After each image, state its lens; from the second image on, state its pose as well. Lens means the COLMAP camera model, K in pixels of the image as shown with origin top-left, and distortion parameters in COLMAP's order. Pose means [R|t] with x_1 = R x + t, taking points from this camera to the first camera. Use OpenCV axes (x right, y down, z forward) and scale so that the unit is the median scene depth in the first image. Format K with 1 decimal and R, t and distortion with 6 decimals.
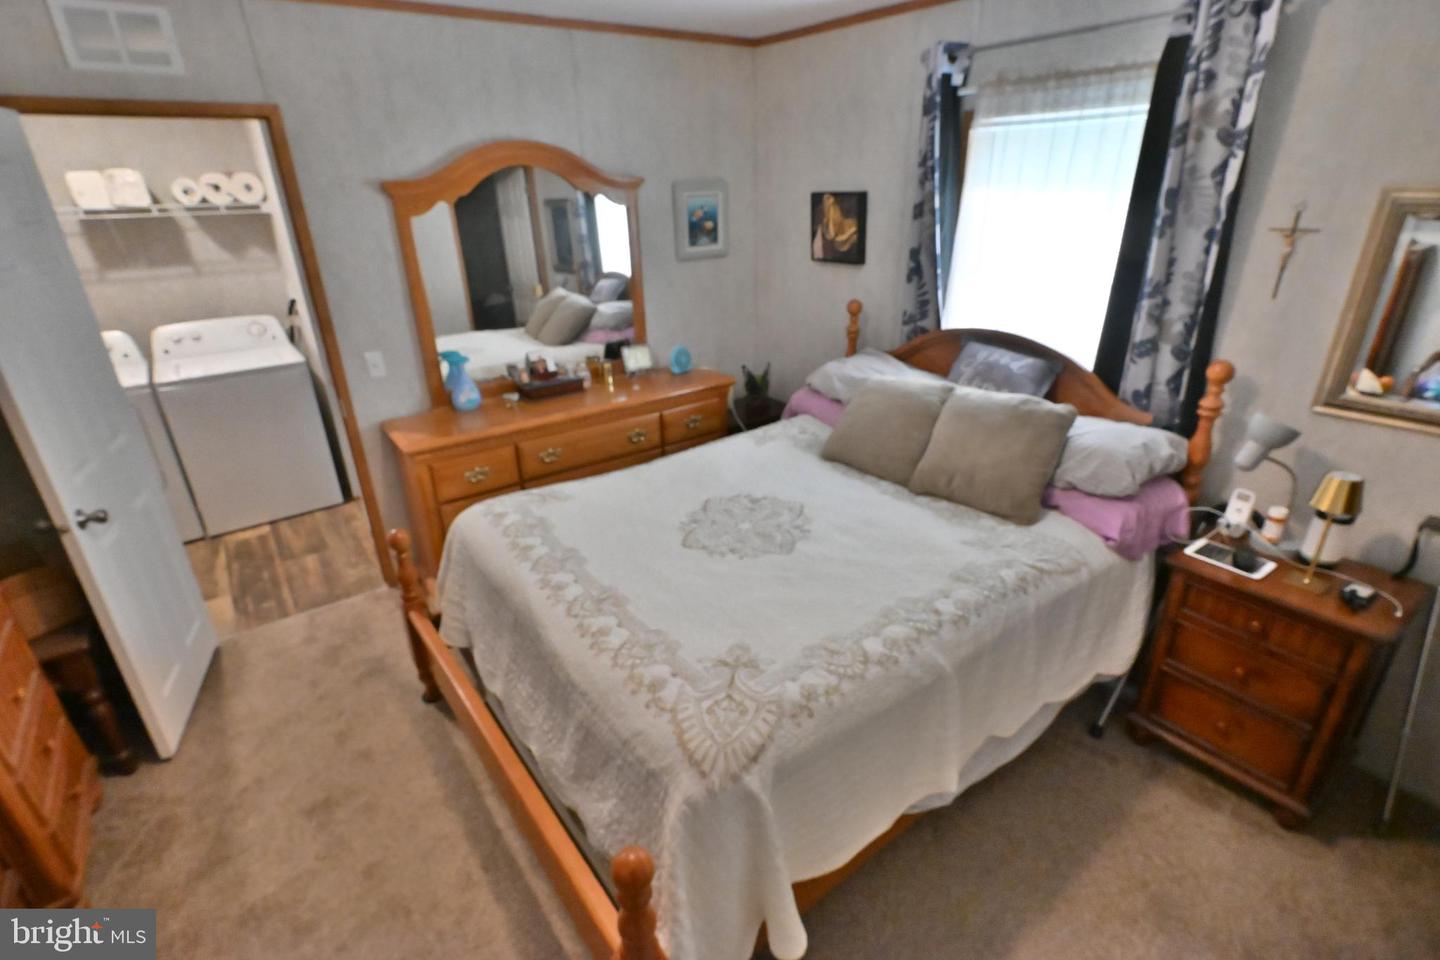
lens RADIAL K [[681.7, 0, 719.2], [0, 681.7, 479.3], [0, 0, 1]] dist [-0.001963, 0.001179]
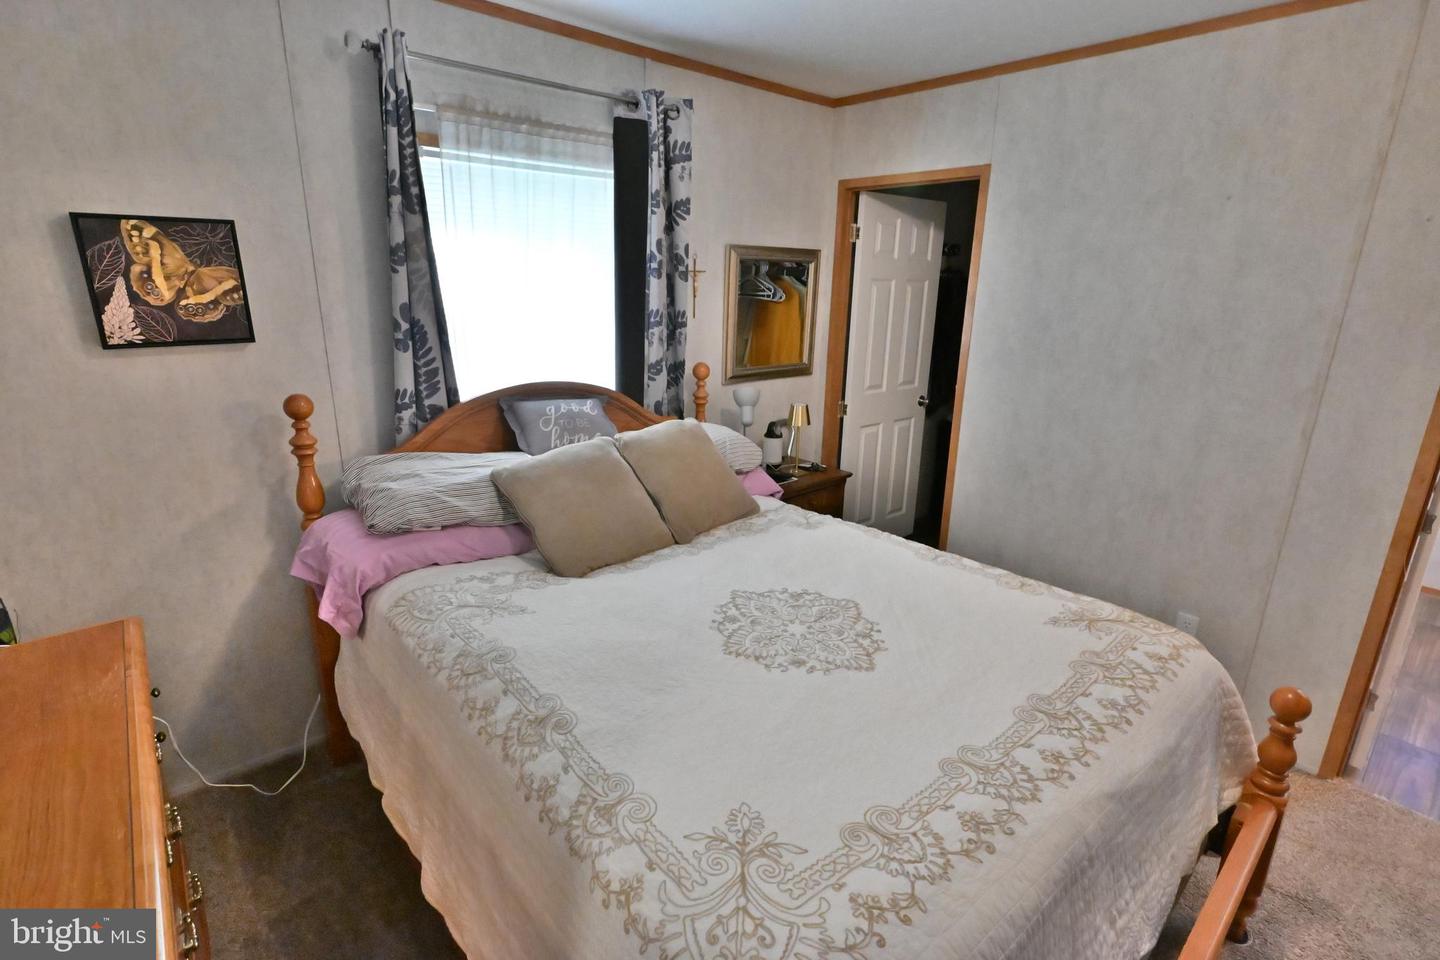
lens RADIAL K [[681.7, 0, 718.4], [0, 681.7, 481.3], [0, 0, 1]] dist [-0.001963, 0.001179]
pose [[-0.080087, -0.270713, 0.959323, -0.591602], [0.384744, 0.879437, 0.280290, -0.300013], [-0.919542, 0.391541, 0.033723, 0.898686]]
